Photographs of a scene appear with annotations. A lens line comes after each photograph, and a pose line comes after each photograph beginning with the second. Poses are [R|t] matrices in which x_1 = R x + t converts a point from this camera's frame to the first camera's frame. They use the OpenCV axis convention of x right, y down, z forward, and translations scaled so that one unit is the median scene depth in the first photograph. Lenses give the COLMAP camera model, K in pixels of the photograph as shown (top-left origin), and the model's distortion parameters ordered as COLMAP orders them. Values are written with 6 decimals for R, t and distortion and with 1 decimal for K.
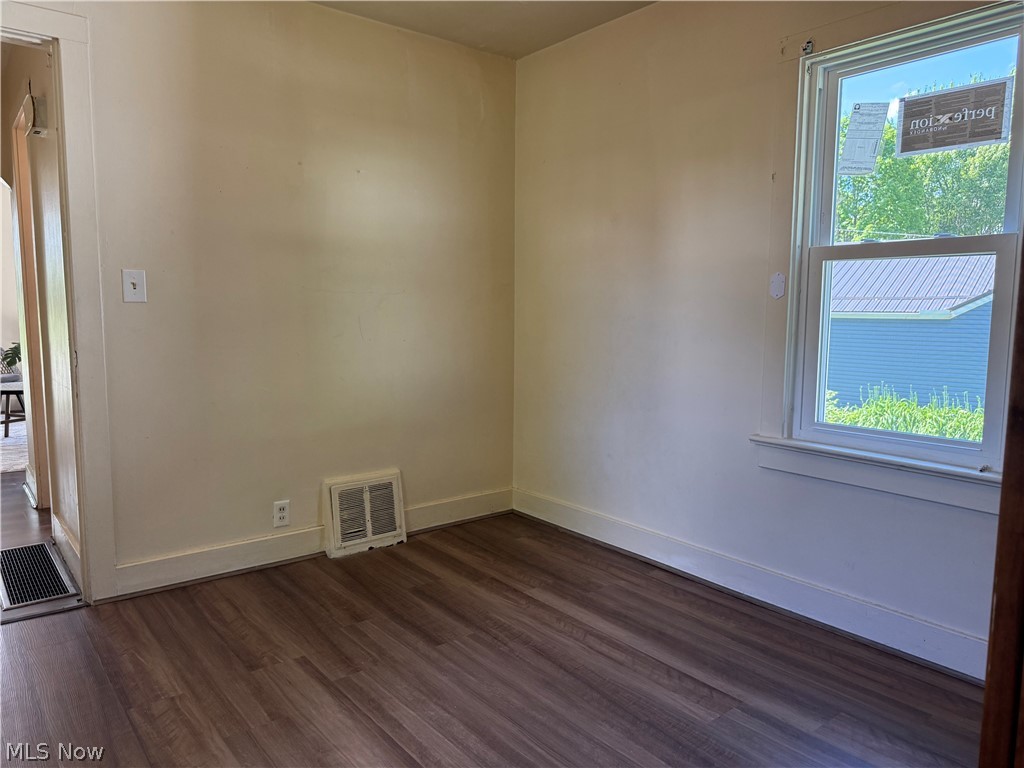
lens RADIAL K [[719.9, 0, 510.9], [0, 719.9, 388.7], [0, 0, 1]] dist [0.048390, -0.054788]
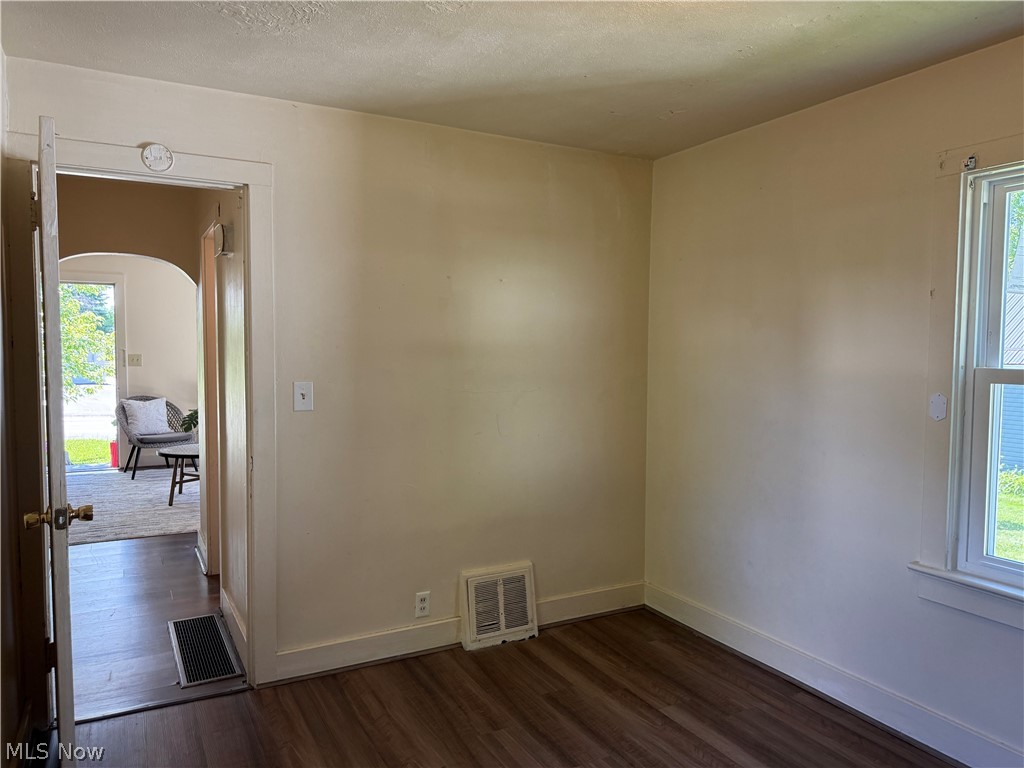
lens RADIAL K [[719.9, 0, 504.1], [0, 719.9, 383.6], [0, 0, 1]] dist [0.048390, -0.054788]
pose [[0.984433, 0.011749, -0.175365, -0.021805], [-0.020742, 0.998557, -0.049535, -0.108956], [0.174530, 0.052402, 0.983257, -0.029489]]
